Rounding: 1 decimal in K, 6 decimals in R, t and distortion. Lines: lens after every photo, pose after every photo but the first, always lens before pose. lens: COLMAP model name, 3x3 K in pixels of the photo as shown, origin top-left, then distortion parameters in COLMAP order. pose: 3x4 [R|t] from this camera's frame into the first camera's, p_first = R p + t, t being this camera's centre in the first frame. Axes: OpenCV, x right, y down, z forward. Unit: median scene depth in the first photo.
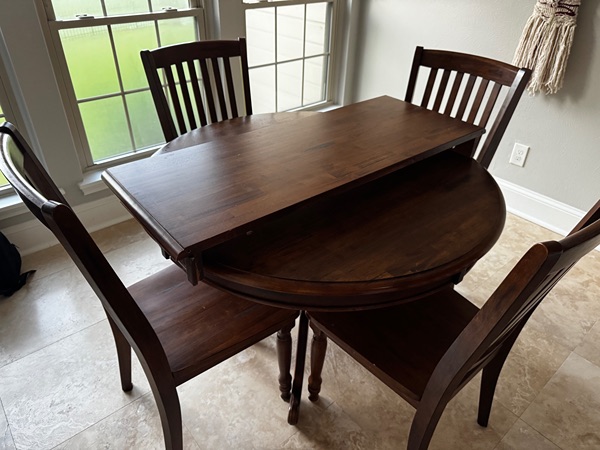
lens RADIAL K [[430.9, 0, 296.0], [0, 430.9, 224.4], [0, 0, 1]] dist [-0.006225, -0.002122]
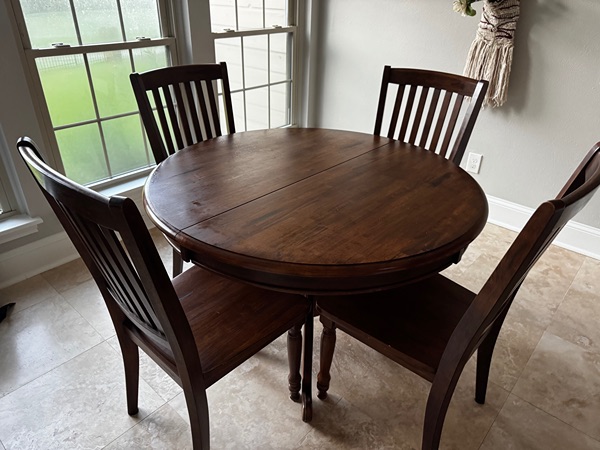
lens RADIAL K [[428.0, 0, 300.0], [0, 428.0, 225.0], [0, 0, 1]] dist [-0.000092, -0.006401]
pose [[0.990426, -0.064649, 0.121973, -0.103330], [0.072932, 0.995236, -0.064708, 0.053032], [-0.117209, 0.072984, 0.990422, -0.038636]]
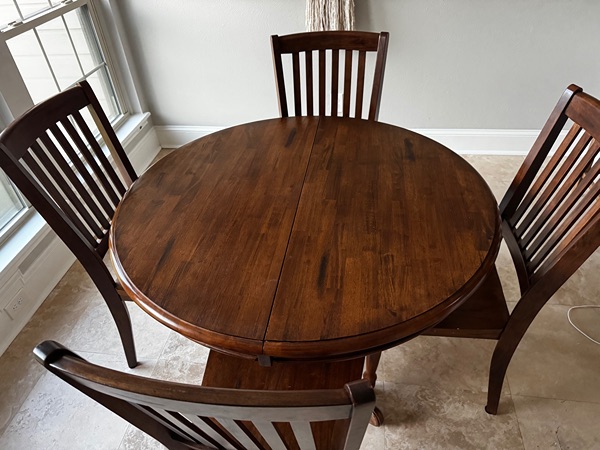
lens RADIAL K [[424.3, 0, 297.3], [0, 424.3, 226.5], [0, 0, 1]] dist [0.002297, -0.006147]
pose [[0.748183, -0.464916, 0.473366, -0.360576], [0.426587, 0.883507, 0.193490, -0.204673], [-0.508179, 0.057165, 0.859352, 0.172152]]
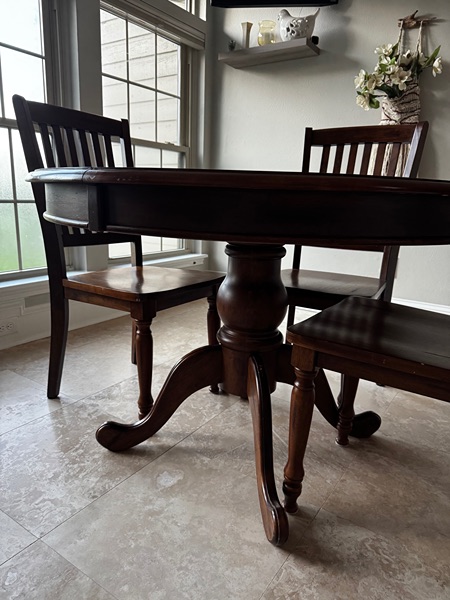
lens RADIAL K [[428.0, 0, 225.0], [0, 428.0, 300.0], [0, 0, 1]] dist [-0.000092, -0.006401]
pose [[0.962842, -0.050936, 0.265218, -0.201865], [0.137043, 0.938370, -0.317303, 0.275989], [-0.232710, 0.341859, 0.910483, 0.286228]]
